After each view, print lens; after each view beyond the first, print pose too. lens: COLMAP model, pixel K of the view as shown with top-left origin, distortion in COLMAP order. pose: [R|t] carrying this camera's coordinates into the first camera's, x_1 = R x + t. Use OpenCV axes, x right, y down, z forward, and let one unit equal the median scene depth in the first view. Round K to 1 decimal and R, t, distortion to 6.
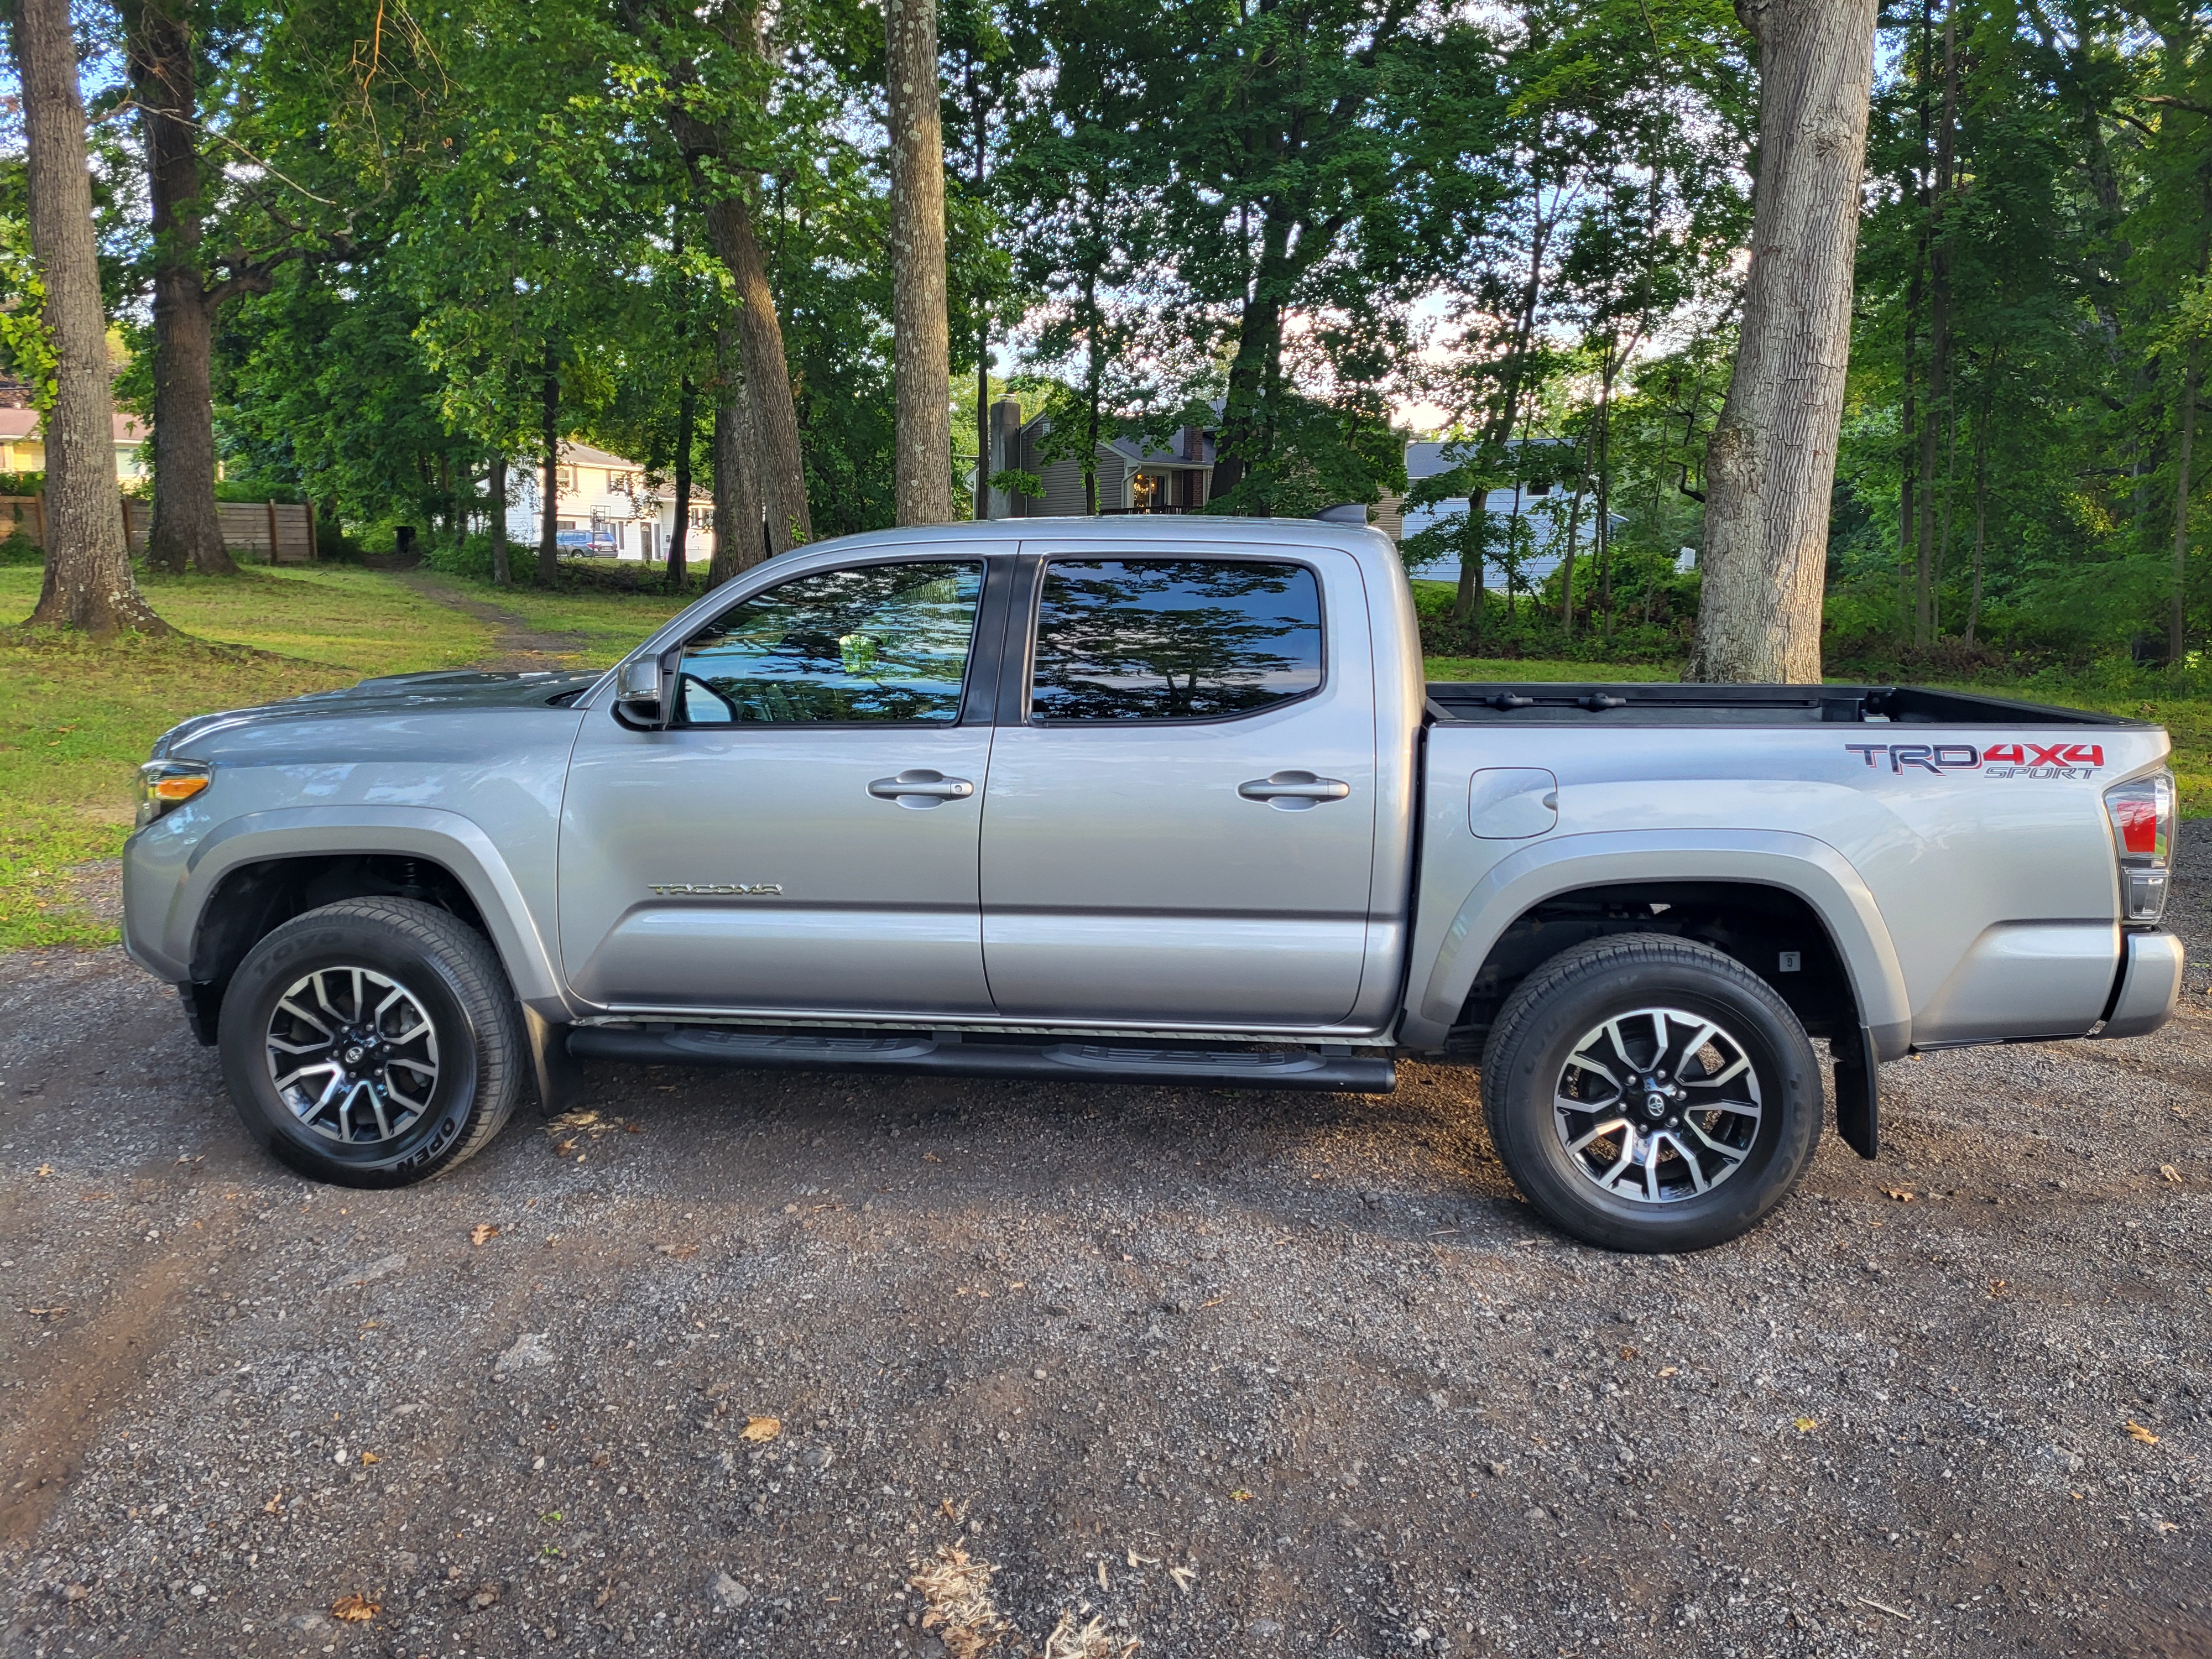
lens RADIAL K [[1712.2, 0, 1090.4], [0, 1712.2, 823.1], [0, 0, 1]] dist [0.060705, -0.039774]
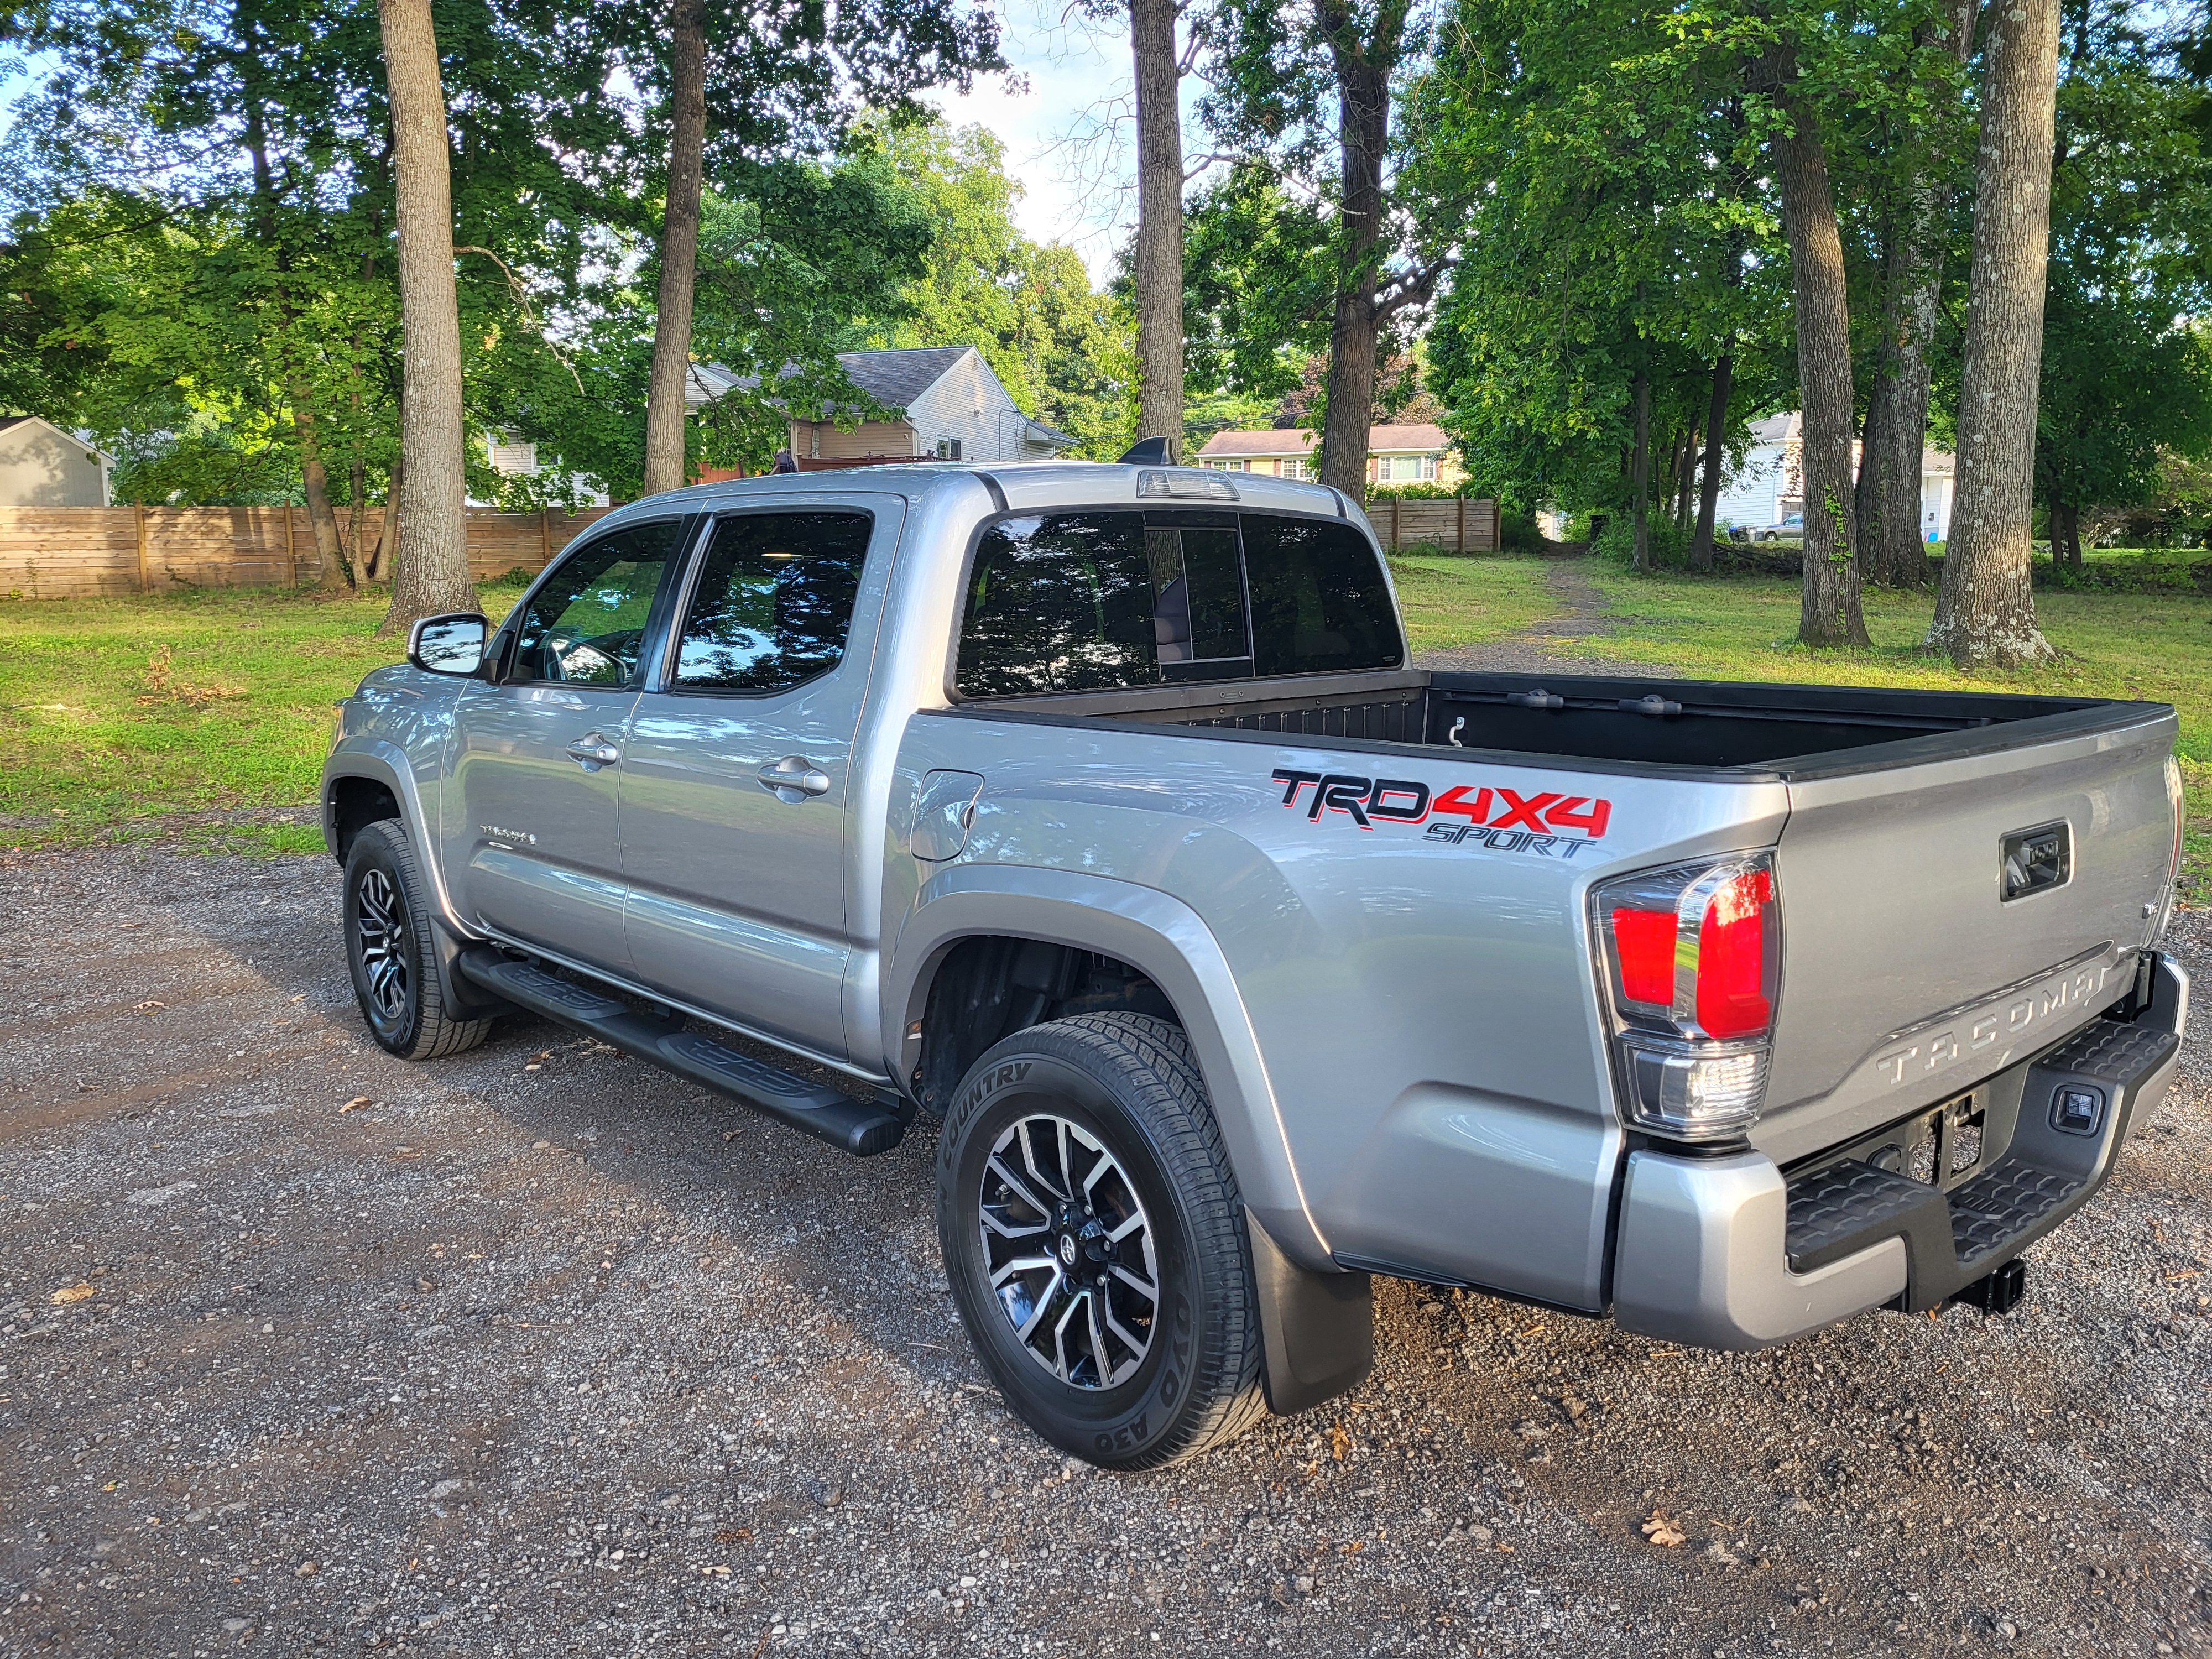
lens RADIAL K [[1712.2, 0, 1090.4], [0, 1712.2, 823.1], [0, 0, 1]] dist [0.060705, -0.039774]
pose [[0.733617, 0.089994, -0.673578, 0.813632], [-0.085992, 0.995518, 0.039350, -0.044118], [0.674101, 0.029055, 0.738068, 0.474000]]
